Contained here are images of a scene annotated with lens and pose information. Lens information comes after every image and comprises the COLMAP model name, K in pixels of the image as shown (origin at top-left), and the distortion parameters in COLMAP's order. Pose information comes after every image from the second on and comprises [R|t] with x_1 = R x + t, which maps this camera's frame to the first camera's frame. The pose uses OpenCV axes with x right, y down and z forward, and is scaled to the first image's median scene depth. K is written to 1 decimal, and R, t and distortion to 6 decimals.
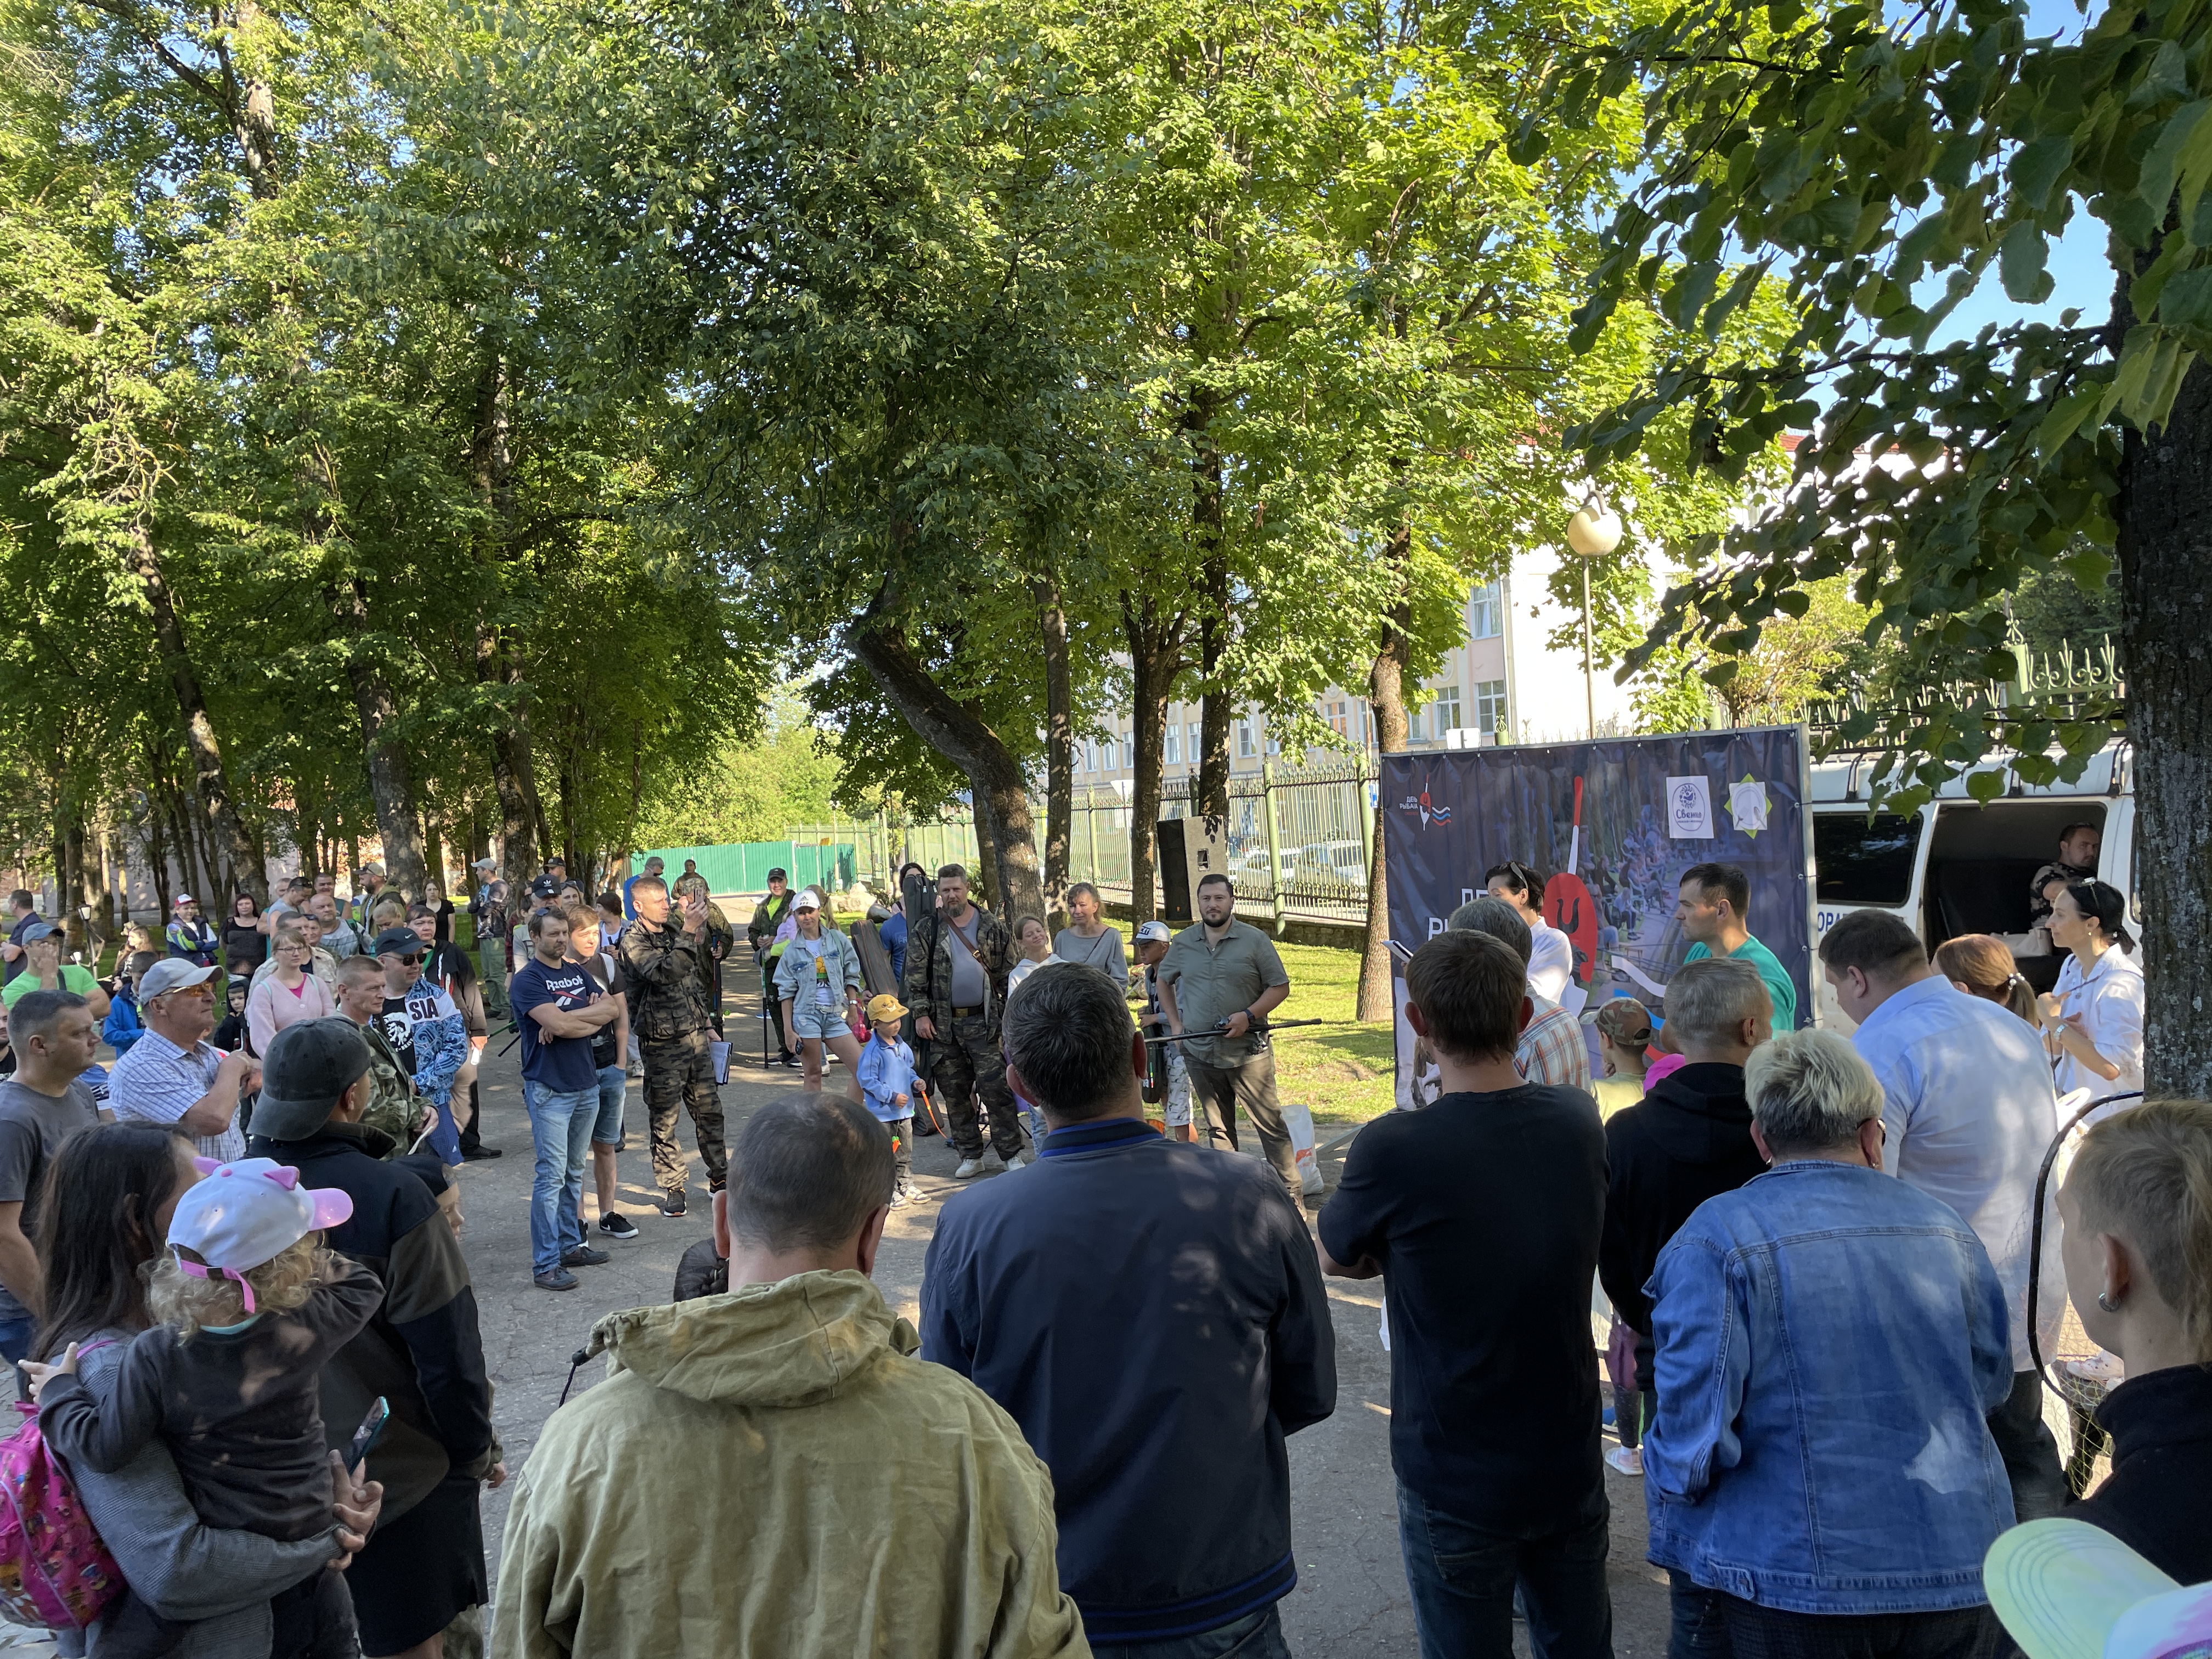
lens RADIAL K [[1661.7, 0, 1110.0], [0, 1661.7, 826.6], [0, 0, 1]] dist [0.088714, -0.117346]
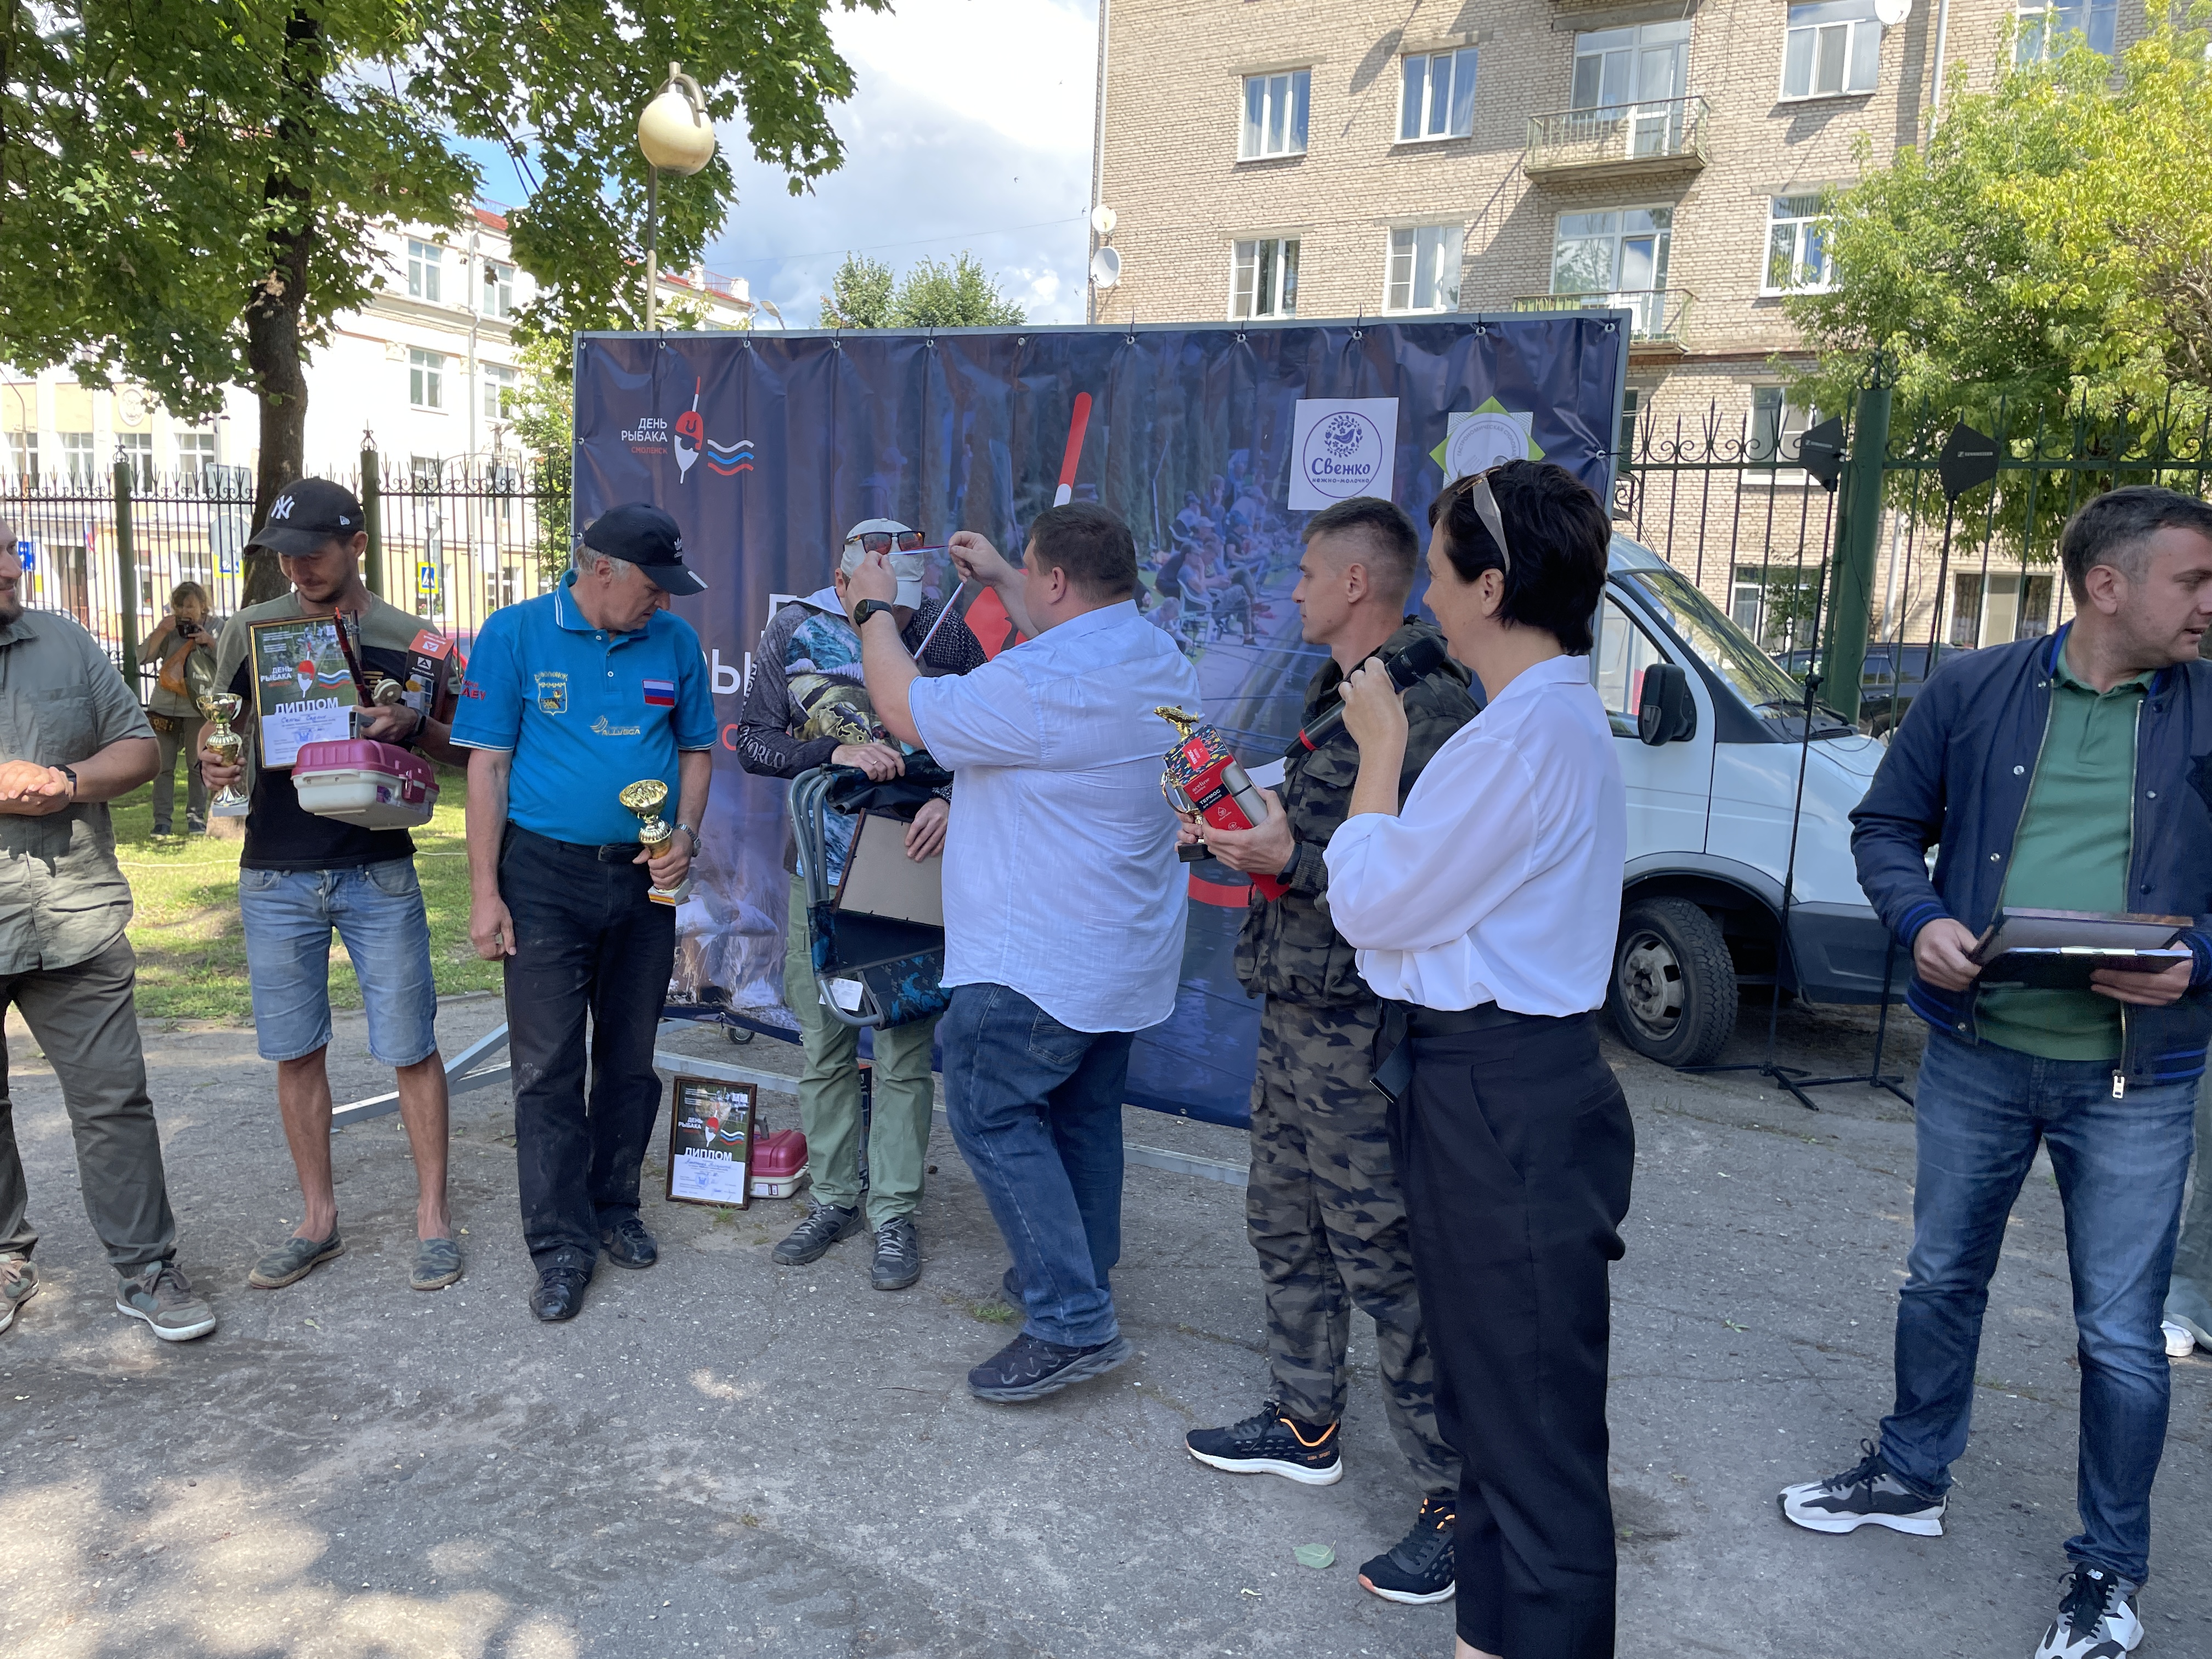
lens RADIAL K [[1661.7, 0, 1082.0], [0, 1661.7, 816.1], [0, 0, 1]] dist [0.088714, -0.117346]
pose [[0.738018, 0.007571, 0.674739, -0.097193], [-0.075133, 0.994641, 0.071018, 0.072688], [-0.670585, -0.103108, 0.734632, 0.594540]]
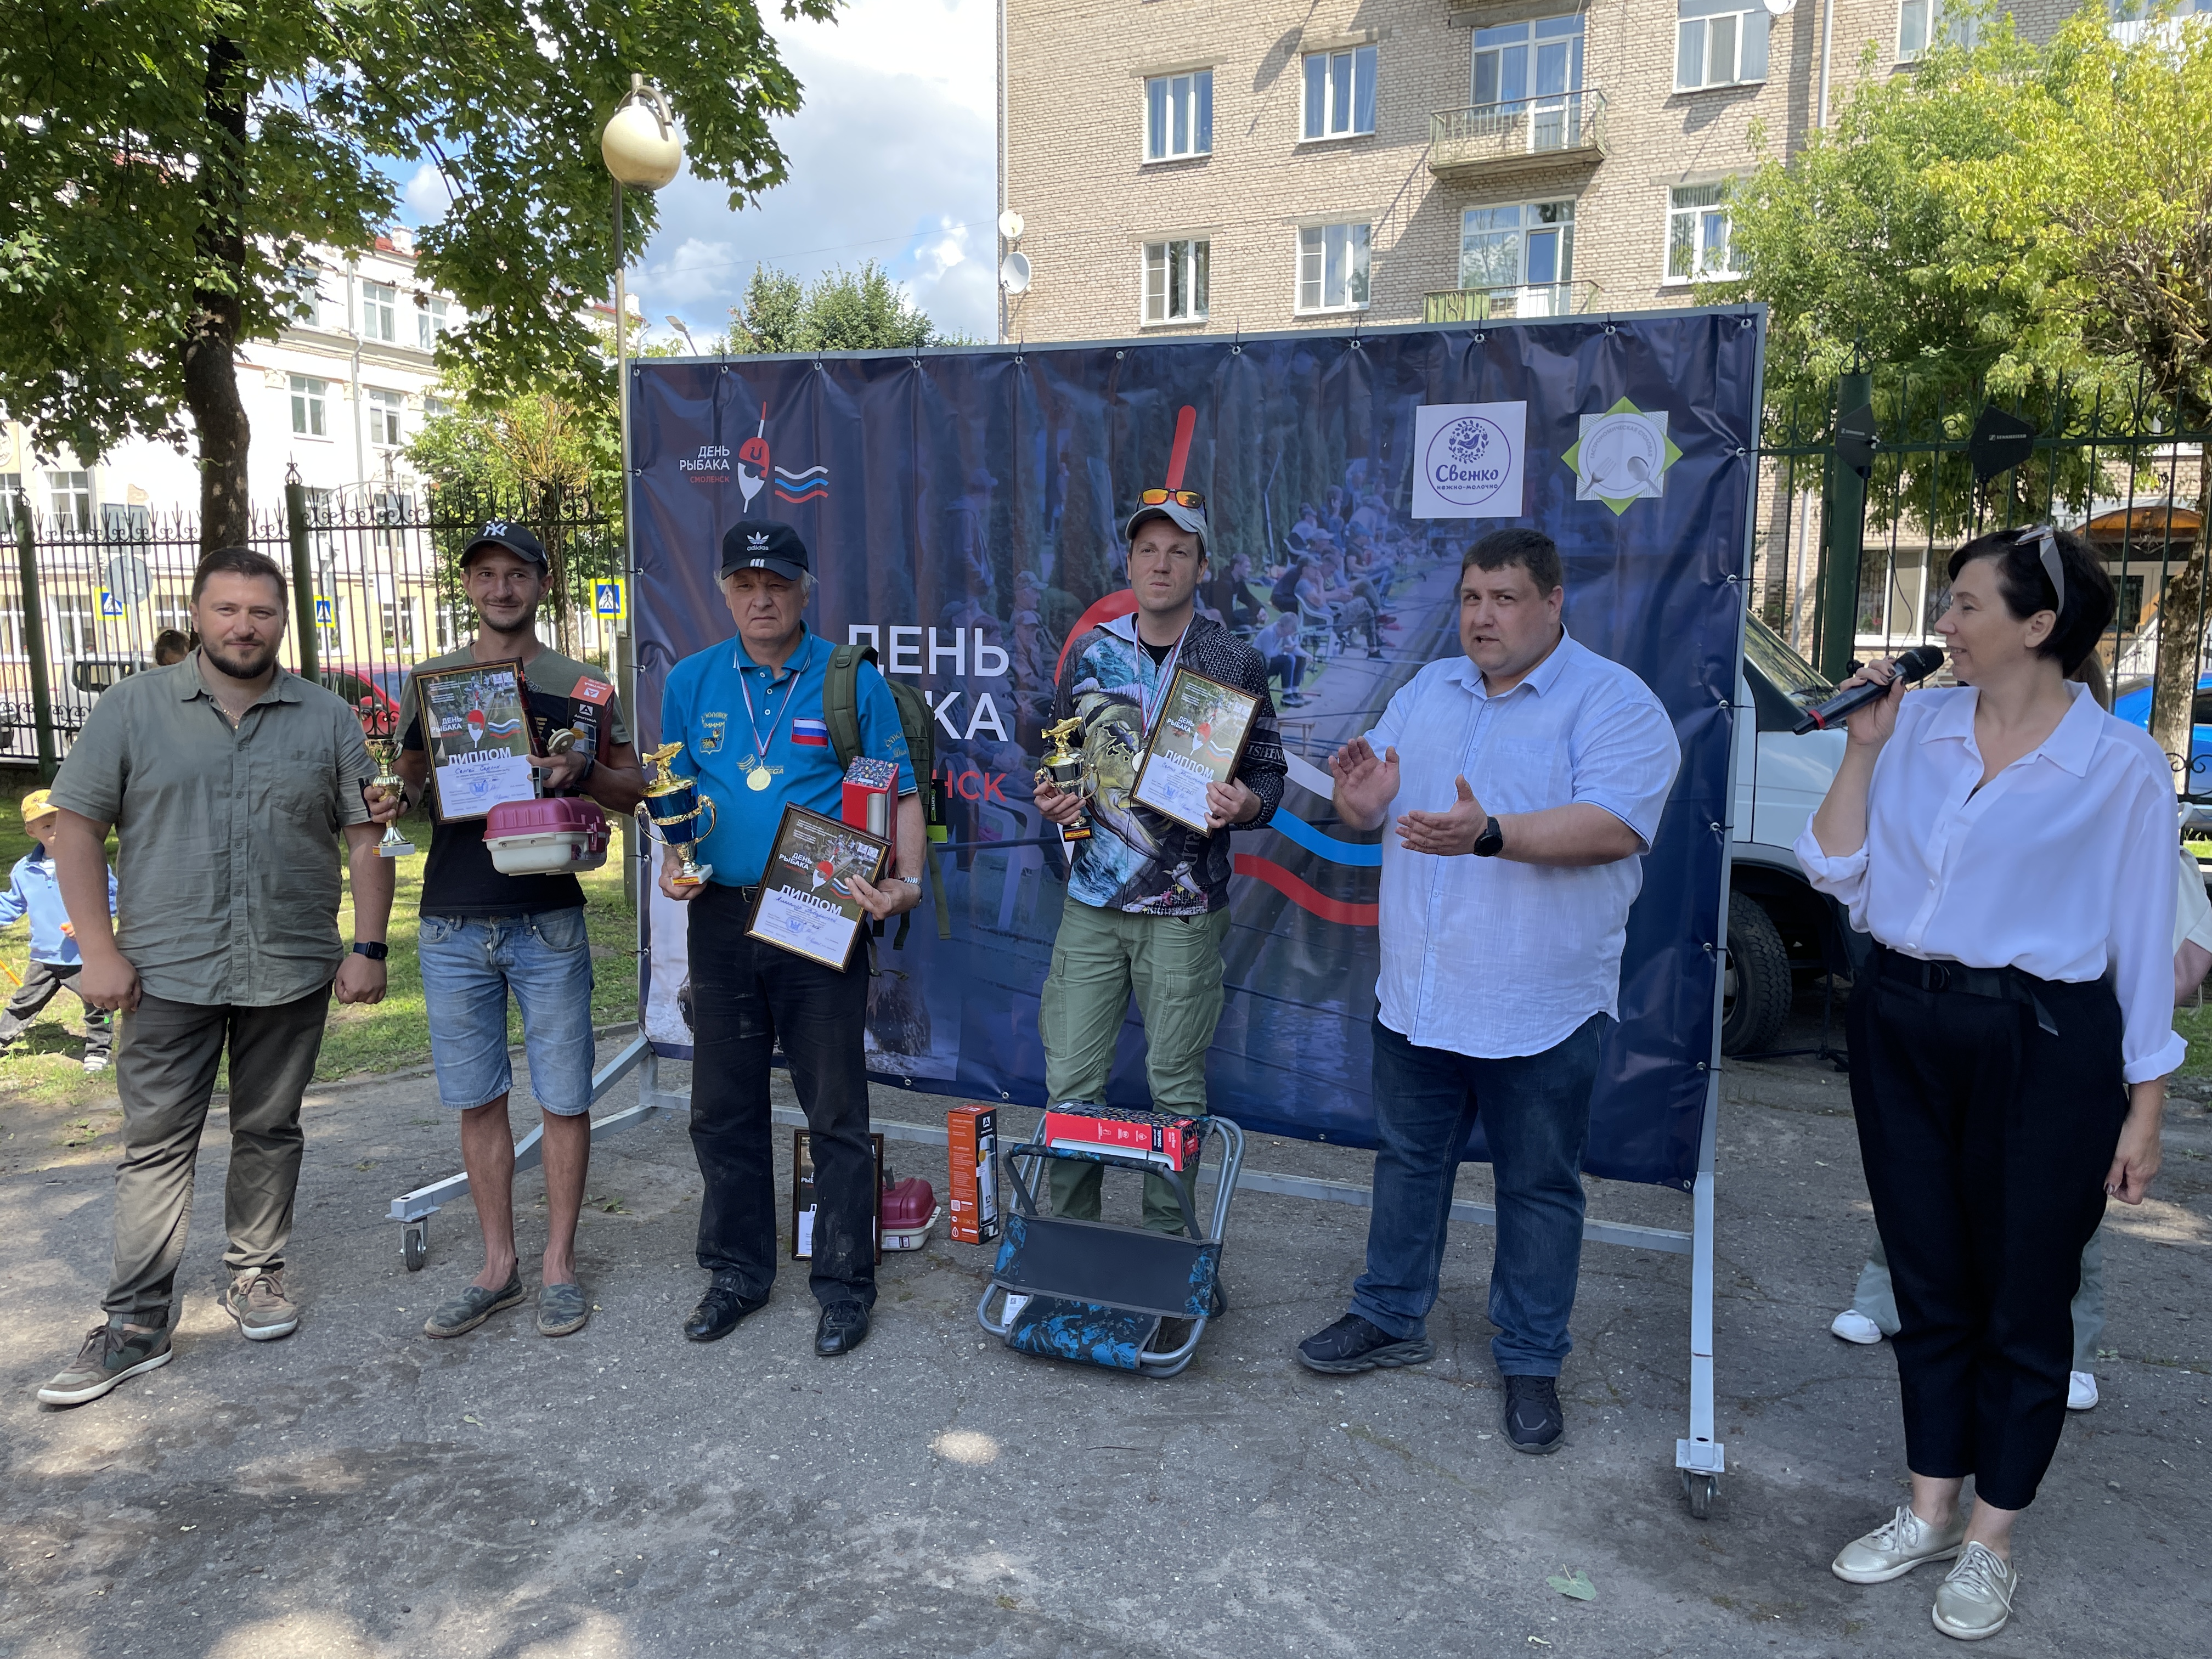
lens RADIAL K [[1661.7, 0, 1102.7], [0, 1661.7, 831.7], [0, 0, 1]] dist [0.088714, -0.117346]
pose [[0.692549, -0.030831, 0.720711, -0.137359], [-0.032204, 0.996769, 0.073586, 0.070429], [-0.720651, -0.074172, 0.689319, 0.655595]]
